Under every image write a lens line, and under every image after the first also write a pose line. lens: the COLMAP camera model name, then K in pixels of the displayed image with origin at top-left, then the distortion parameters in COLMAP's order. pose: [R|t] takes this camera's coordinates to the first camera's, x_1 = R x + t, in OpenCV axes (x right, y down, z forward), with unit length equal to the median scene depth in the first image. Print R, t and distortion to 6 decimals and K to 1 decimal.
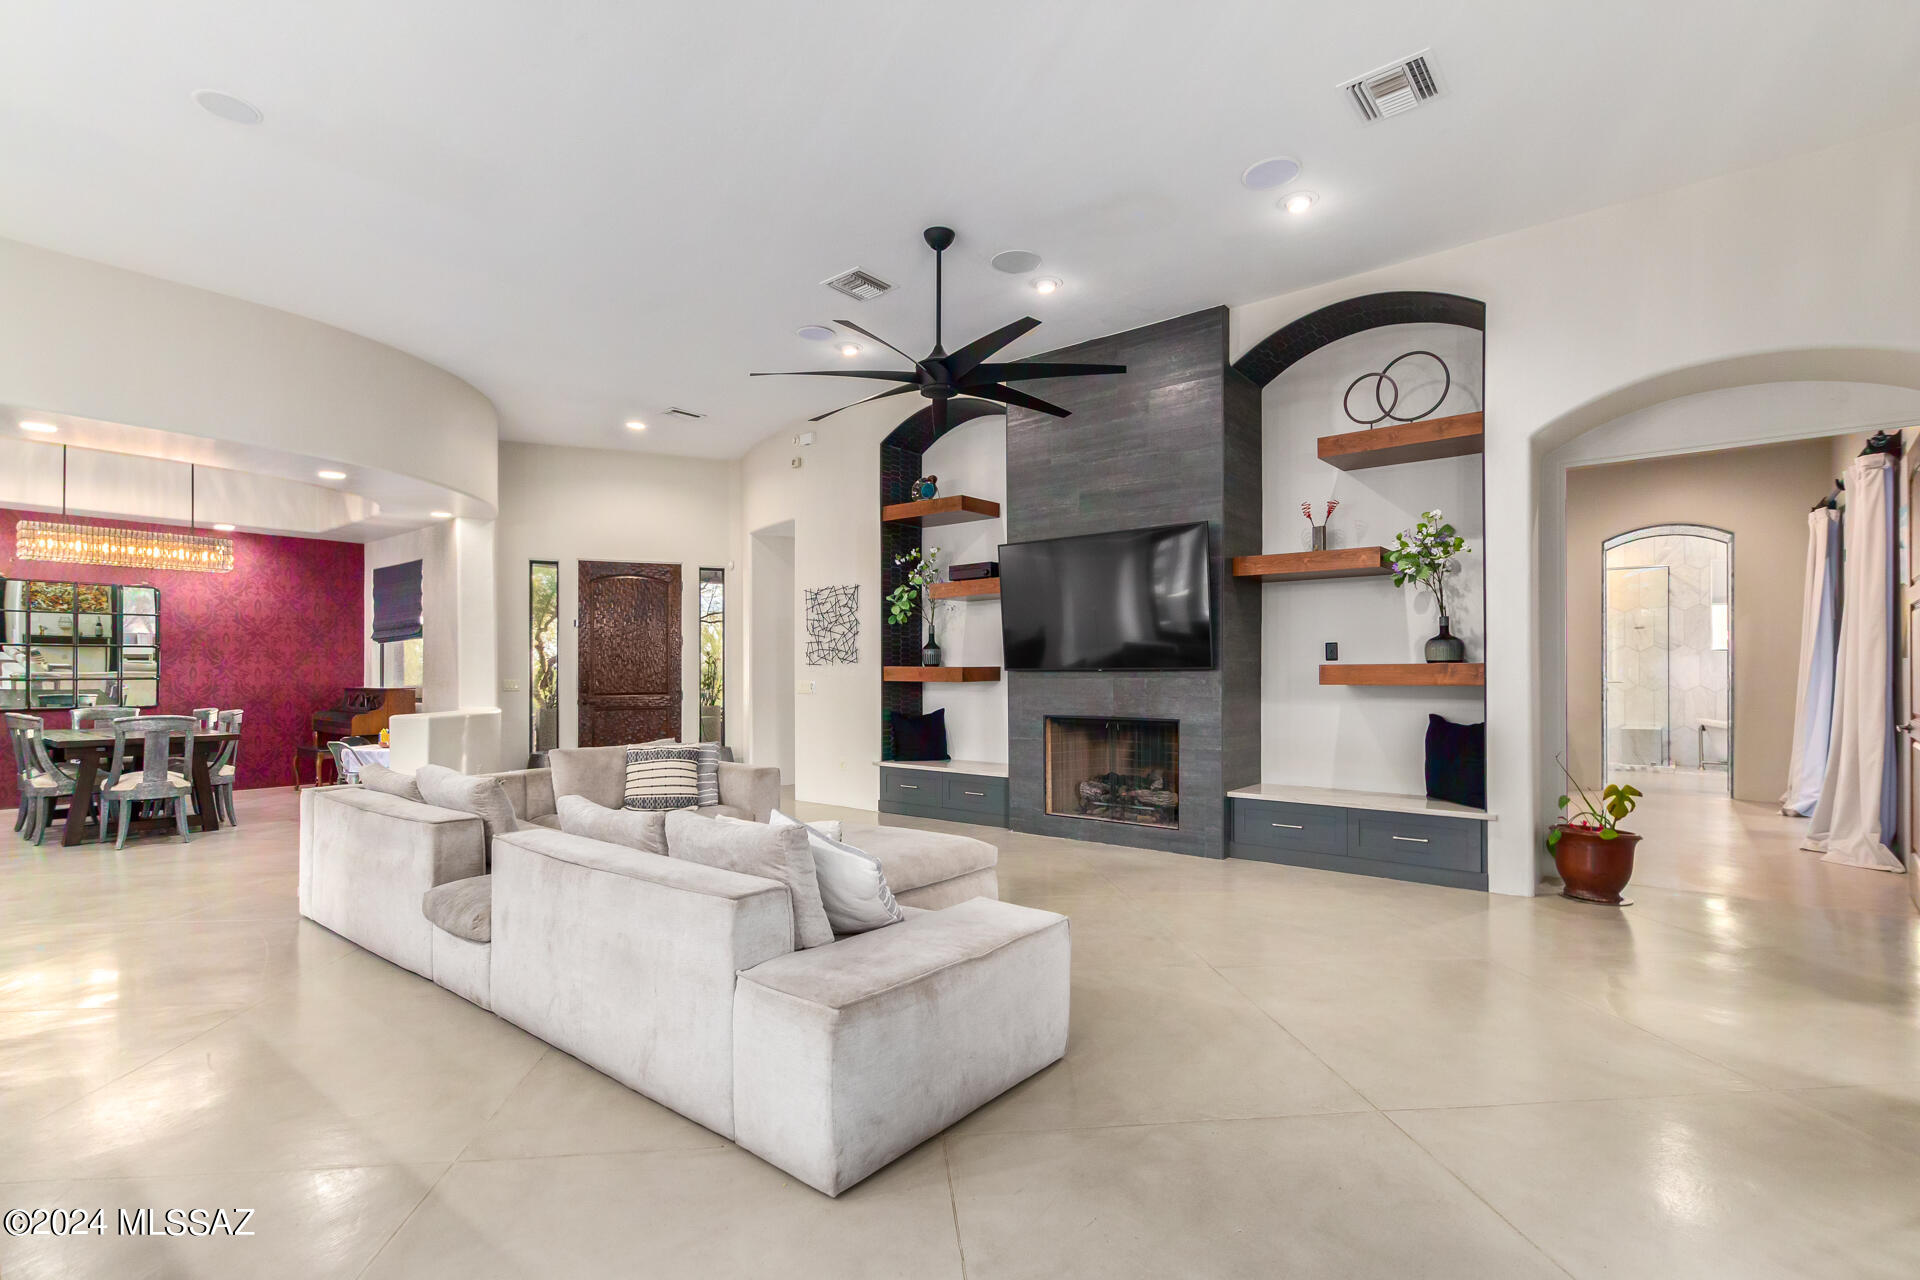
lens RADIAL K [[884.8, 0, 970.1], [0, 884.8, 658.1], [0, 0, 1]] dist [0.000618, 0.000276]
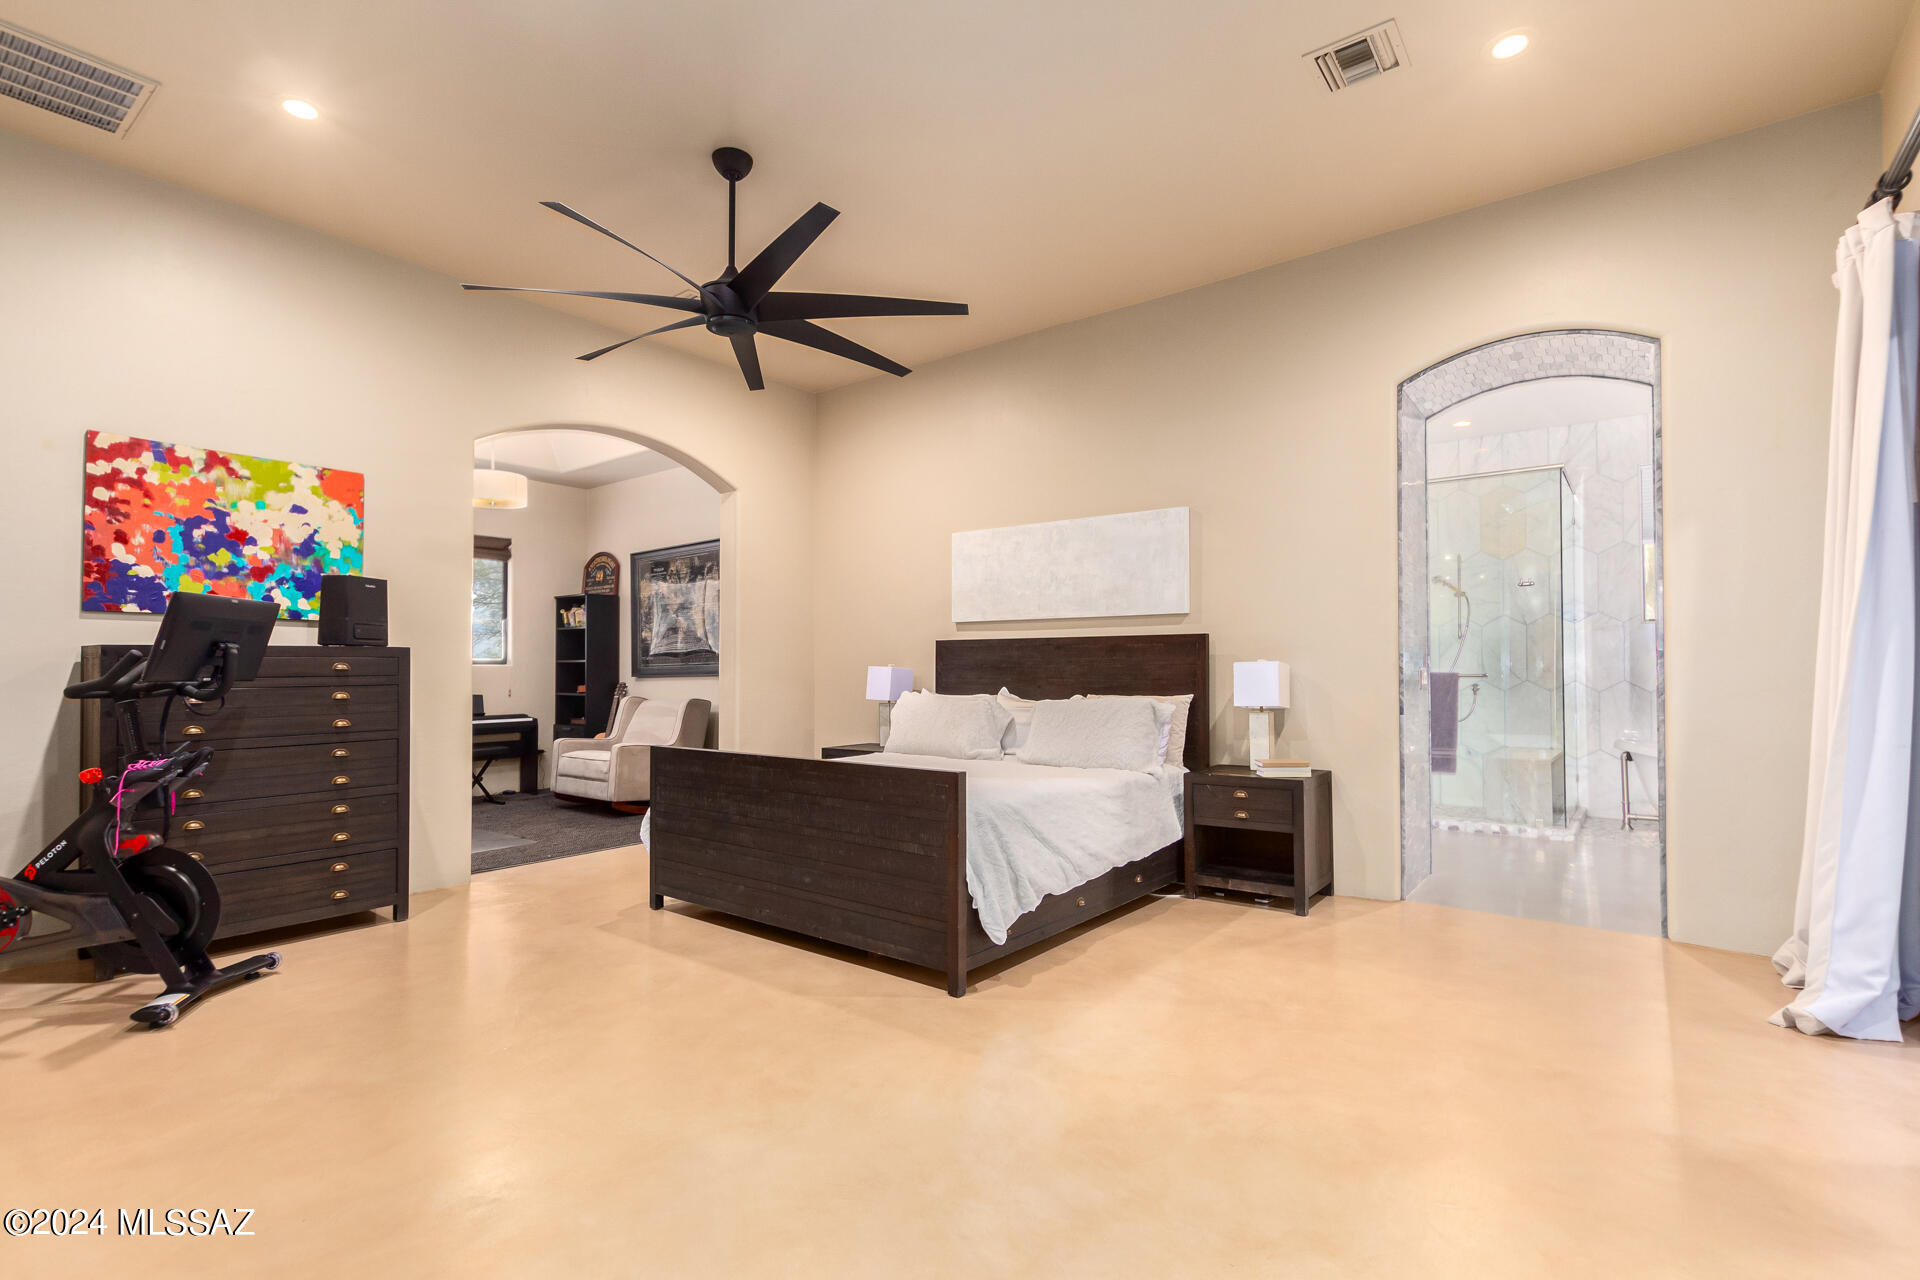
lens RADIAL K [[884.8, 0, 945.8], [0, 884.8, 644.8], [0, 0, 1]] dist [0.000618, 0.000276]
pose [[0.999958, 0.003371, 0.008529, 0.352472], [-0.003293, 0.999953, -0.009139, 0.011007], [-0.008559, 0.009111, 0.999922, 0.395726]]
